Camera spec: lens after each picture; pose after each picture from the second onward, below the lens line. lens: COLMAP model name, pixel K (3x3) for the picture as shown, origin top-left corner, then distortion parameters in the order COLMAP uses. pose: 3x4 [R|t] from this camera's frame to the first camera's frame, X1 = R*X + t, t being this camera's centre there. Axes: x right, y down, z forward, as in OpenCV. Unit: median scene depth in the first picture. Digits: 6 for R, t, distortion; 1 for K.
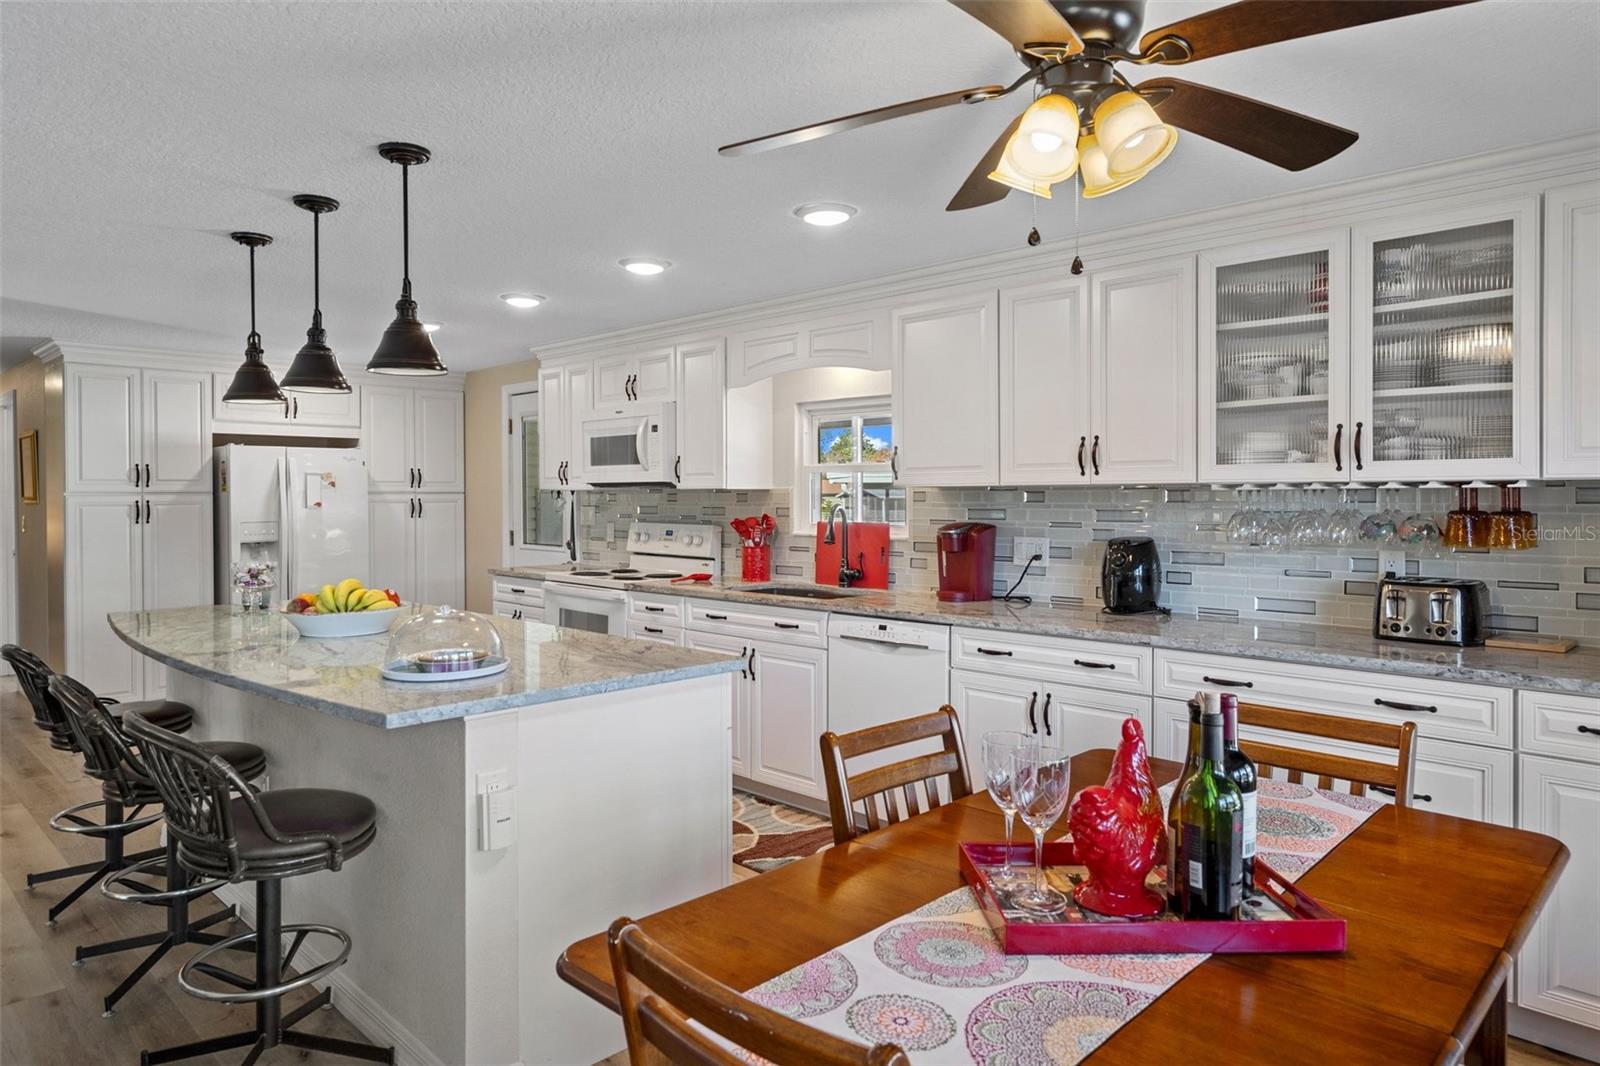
lens RADIAL K [[996.8, 0, 799.3], [0, 996.8, 502.6], [0, 0, 1]] dist [-0.001312, -0.000177]
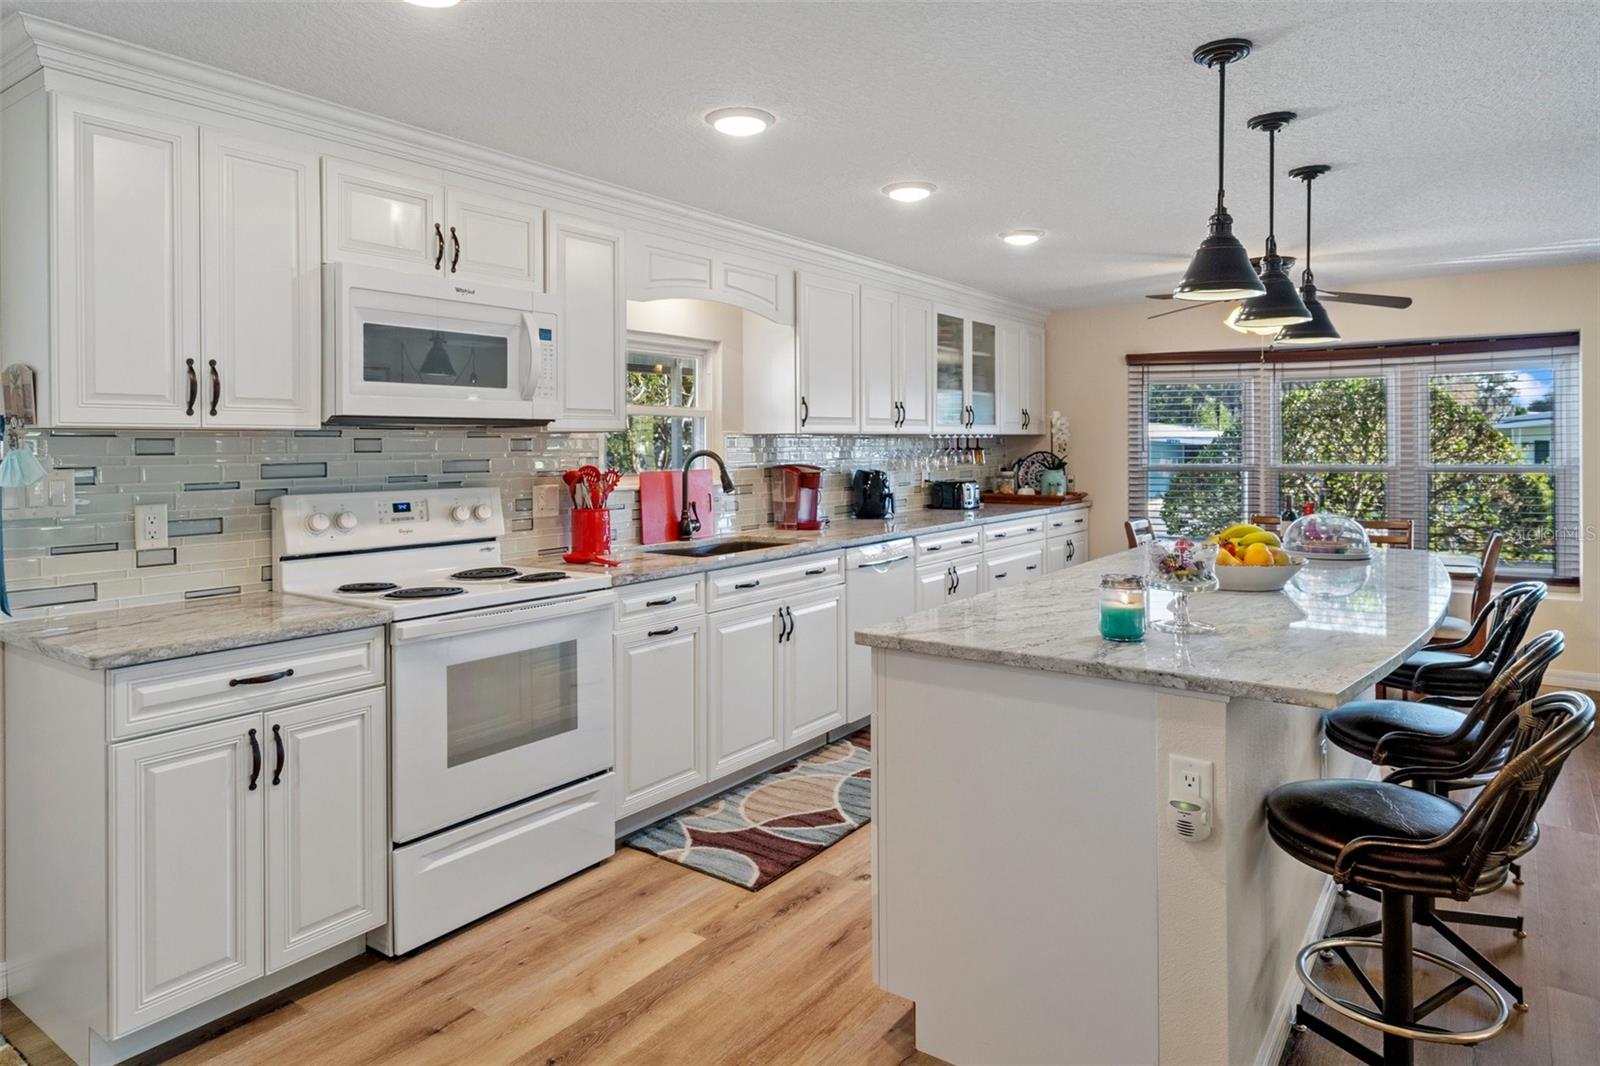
lens RADIAL K [[969.3, 0, 801.8], [0, 969.3, 451.7], [0, 0, 1]] dist [0.002662, 0.000151]
pose [[-0.146098, -0.011428, 0.989204, -0.776316], [0.009504, 0.999871, 0.012955, -0.006721], [-0.989225, 0.011294, -0.145970, 0.930042]]
